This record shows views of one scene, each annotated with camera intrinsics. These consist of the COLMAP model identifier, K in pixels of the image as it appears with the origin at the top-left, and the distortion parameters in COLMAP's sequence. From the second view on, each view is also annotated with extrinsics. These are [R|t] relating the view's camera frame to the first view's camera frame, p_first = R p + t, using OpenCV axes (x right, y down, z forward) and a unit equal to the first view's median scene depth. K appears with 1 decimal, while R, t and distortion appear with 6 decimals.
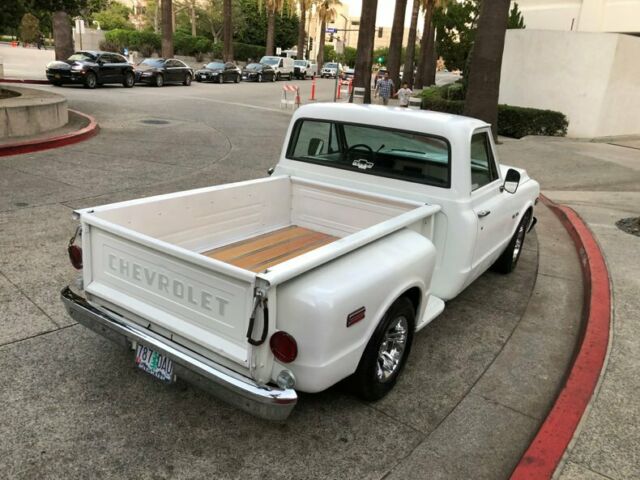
lens RADIAL K [[525.5, 0, 309.5], [0, 525.5, 243.4], [0, 0, 1]] dist [0.021189, -0.004031]
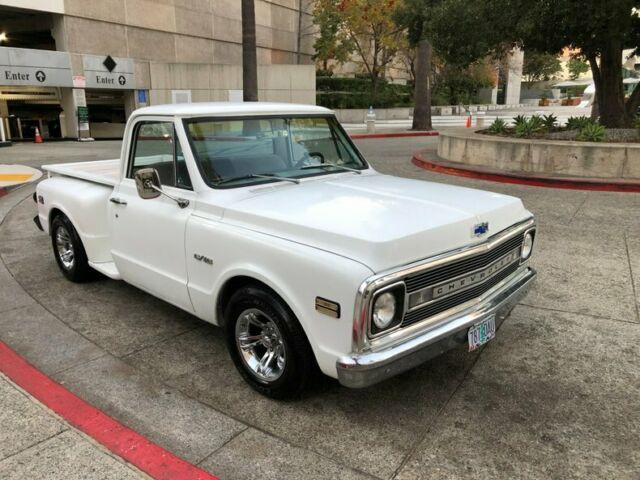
lens RADIAL K [[525.5, 0, 318.4], [0, 525.5, 237.0], [0, 0, 1]] dist [0.021189, -0.004031]
pose [[-0.179896, 0.170879, -0.968730, 1.174160], [-0.318642, 0.921575, 0.221734, -0.315686], [0.930647, 0.348568, -0.111339, 1.433550]]
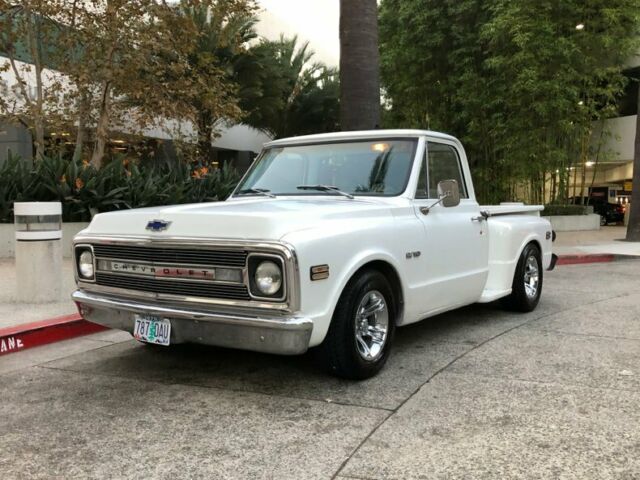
lens RADIAL K [[657.2, 0, 317.6], [0, 657.2, 238.0], [0, 0, 1]] dist [0.009843, 0.000000]
pose [[-0.997003, -0.072907, 0.025888, 0.203207], [-0.057899, 0.925065, 0.375369, -0.577858], [-0.051315, 0.372745, -0.926514, 2.395823]]
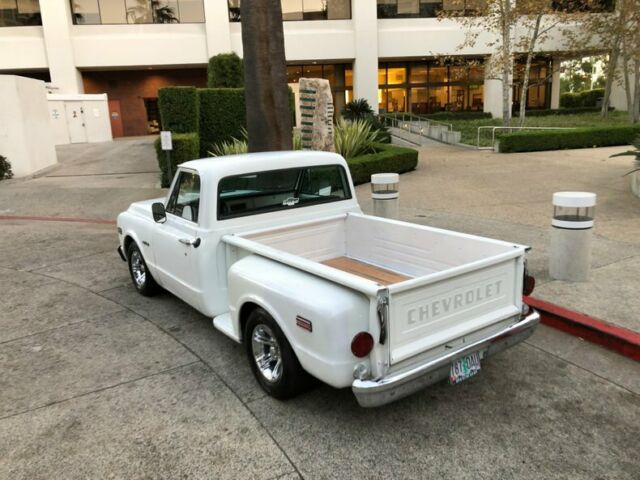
lens RADIAL K [[525.5, 0, 320.8], [0, 525.5, 239.0], [0, 0, 1]] dist [0.021189, -0.004031]
pose [[0.332576, -0.302527, 0.893236, -0.975808], [0.360164, 0.916103, 0.176173, -0.264323], [-0.871593, 0.263121, 0.413634, 0.495369]]
